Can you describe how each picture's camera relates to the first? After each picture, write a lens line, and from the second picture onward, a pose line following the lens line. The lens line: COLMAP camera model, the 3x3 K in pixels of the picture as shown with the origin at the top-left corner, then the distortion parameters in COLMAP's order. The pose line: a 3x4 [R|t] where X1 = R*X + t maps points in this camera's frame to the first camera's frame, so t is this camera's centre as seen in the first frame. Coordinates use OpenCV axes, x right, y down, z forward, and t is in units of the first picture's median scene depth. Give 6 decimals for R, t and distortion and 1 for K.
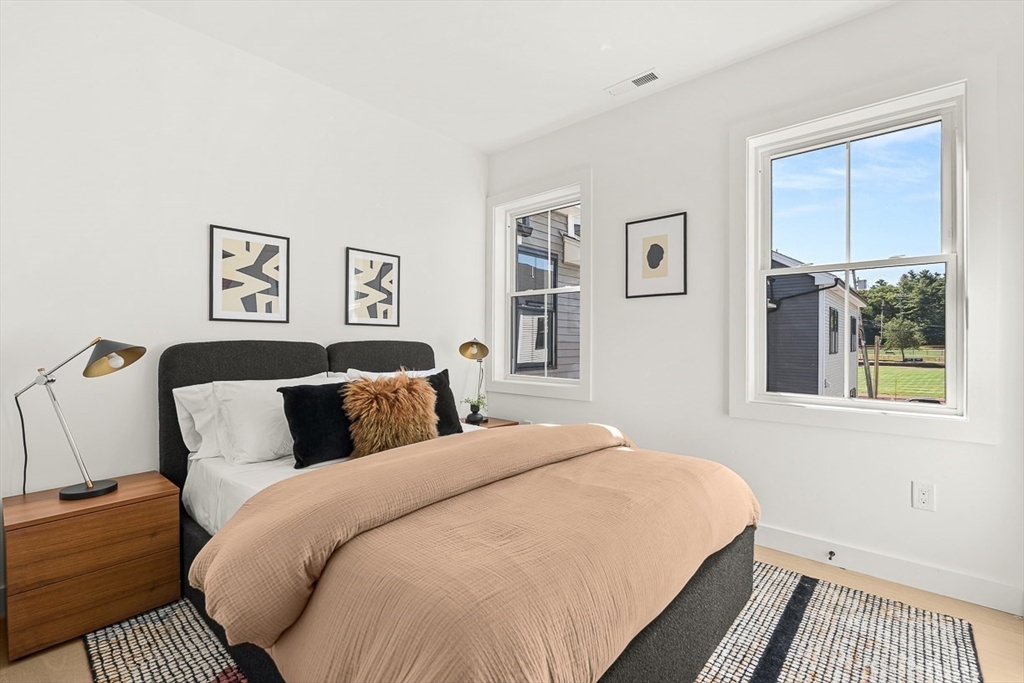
lens RADIAL K [[461.5, 0, 516.8], [0, 461.5, 341.3], [0, 0, 1]] dist [0.001489, 0.000510]
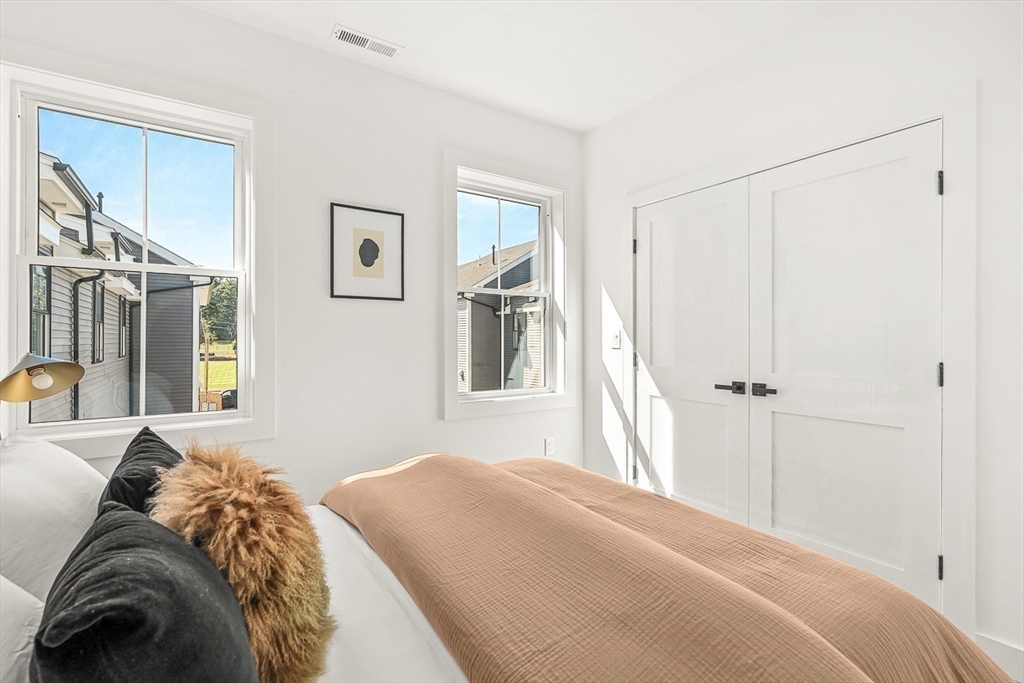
lens RADIAL K [[461.5, 0, 522.0], [0, 461.5, 338.8], [0, 0, 1]] dist [0.001489, 0.000510]
pose [[0.255538, -0.004645, 0.966788, -0.395845], [0.001764, 0.999989, 0.004338, -0.022007], [-0.966797, 0.000597, 0.255544, 0.423727]]
